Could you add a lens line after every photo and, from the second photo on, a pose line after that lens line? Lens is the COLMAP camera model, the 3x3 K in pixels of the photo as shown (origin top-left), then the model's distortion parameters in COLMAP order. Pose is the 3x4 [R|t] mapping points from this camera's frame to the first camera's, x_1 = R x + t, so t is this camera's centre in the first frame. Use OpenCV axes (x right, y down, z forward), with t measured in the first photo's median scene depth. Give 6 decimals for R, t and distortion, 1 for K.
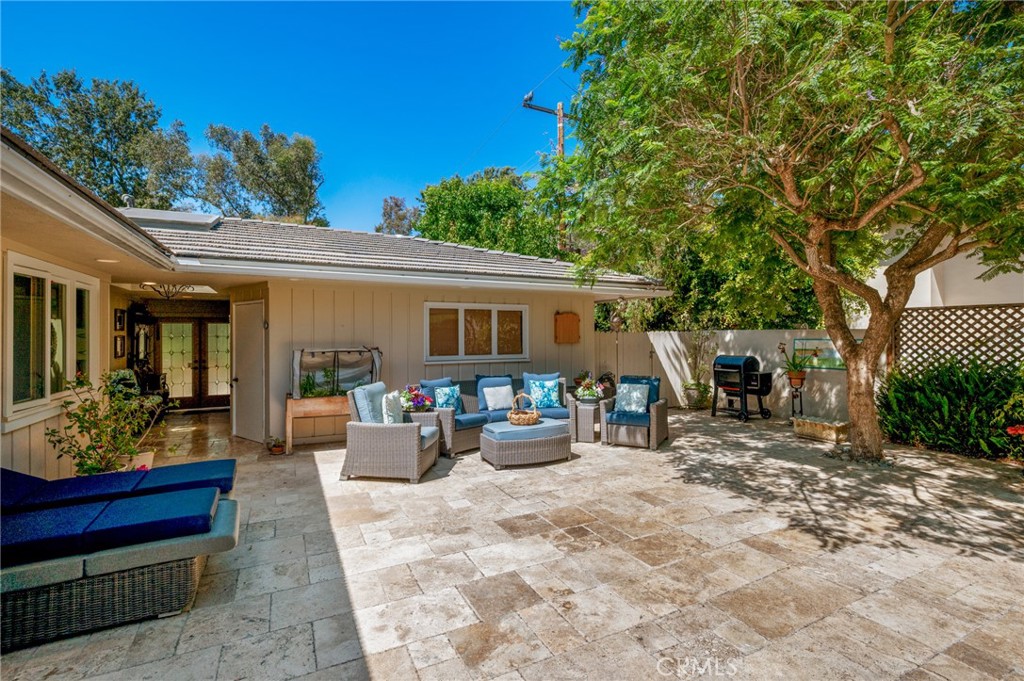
lens RADIAL K [[455.5, 0, 512.0], [0, 455.5, 340.5], [0, 0, 1]] dist [-0.002398, -0.000179]
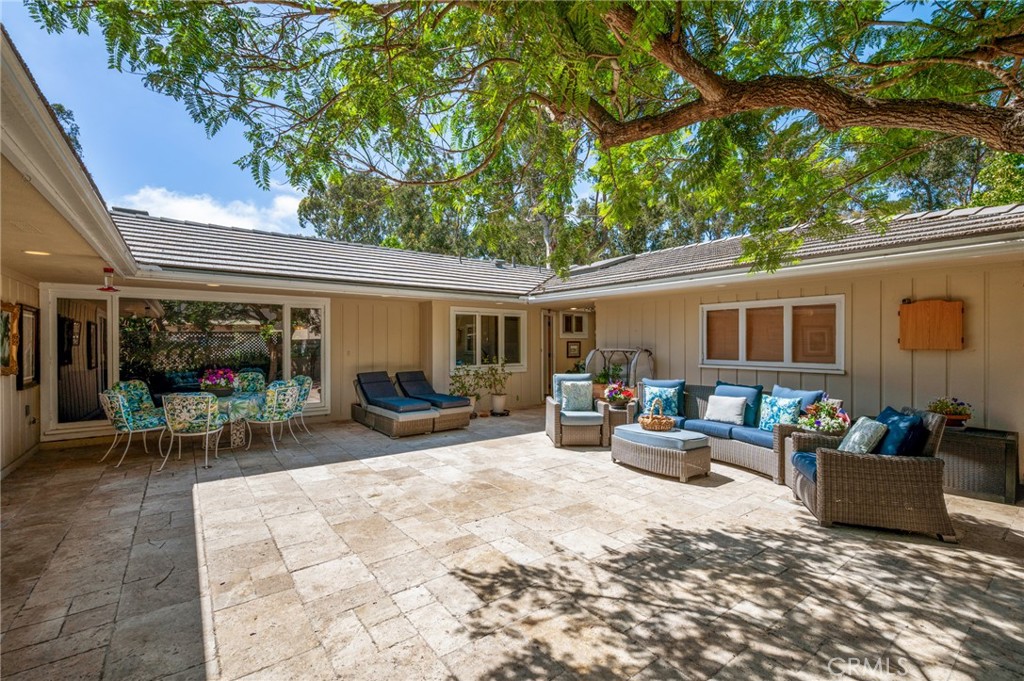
lens RADIAL K [[444.0, 0, 512.0], [0, 444.0, 340.5], [0, 0, 1]] dist [0.000358, 0.000114]
pose [[0.177345, -0.003400, -0.984143, 1.277279], [-0.012964, 0.999899, -0.005791, 0.008306], [0.984063, 0.013785, 0.177283, 0.768064]]
